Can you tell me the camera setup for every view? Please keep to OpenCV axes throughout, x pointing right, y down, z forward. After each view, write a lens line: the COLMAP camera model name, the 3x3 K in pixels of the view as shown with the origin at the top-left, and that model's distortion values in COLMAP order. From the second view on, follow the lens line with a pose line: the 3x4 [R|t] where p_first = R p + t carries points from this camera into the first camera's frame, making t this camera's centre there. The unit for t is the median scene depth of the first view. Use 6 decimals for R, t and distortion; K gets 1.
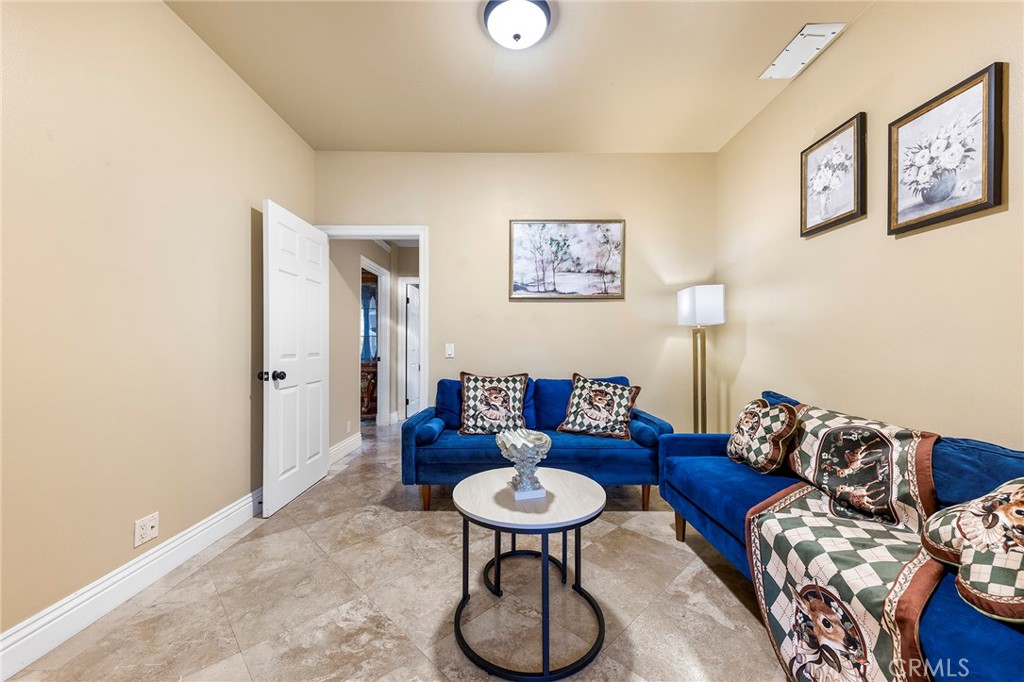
lens RADIAL K [[392.8, 0, 510.5], [0, 392.8, 340.4], [0, 0, 1]] dist [-0.000646, -0.000176]
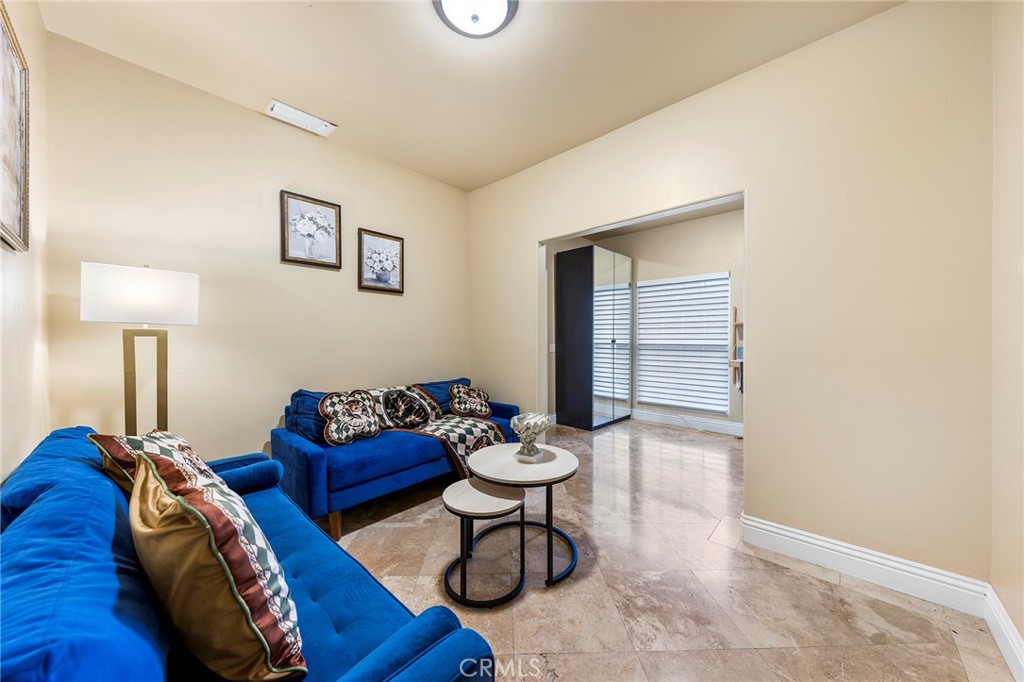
lens RADIAL K [[353.5, 0, 512.0], [0, 353.5, 341.0], [0, 0, 1]] dist [0.000576, 0.000037]
pose [[-0.733280, -0.006082, 0.679900, -0.739501], [-0.008853, 0.999961, -0.000602, -0.031120], [-0.679869, -0.006460, -0.733305, 1.873178]]
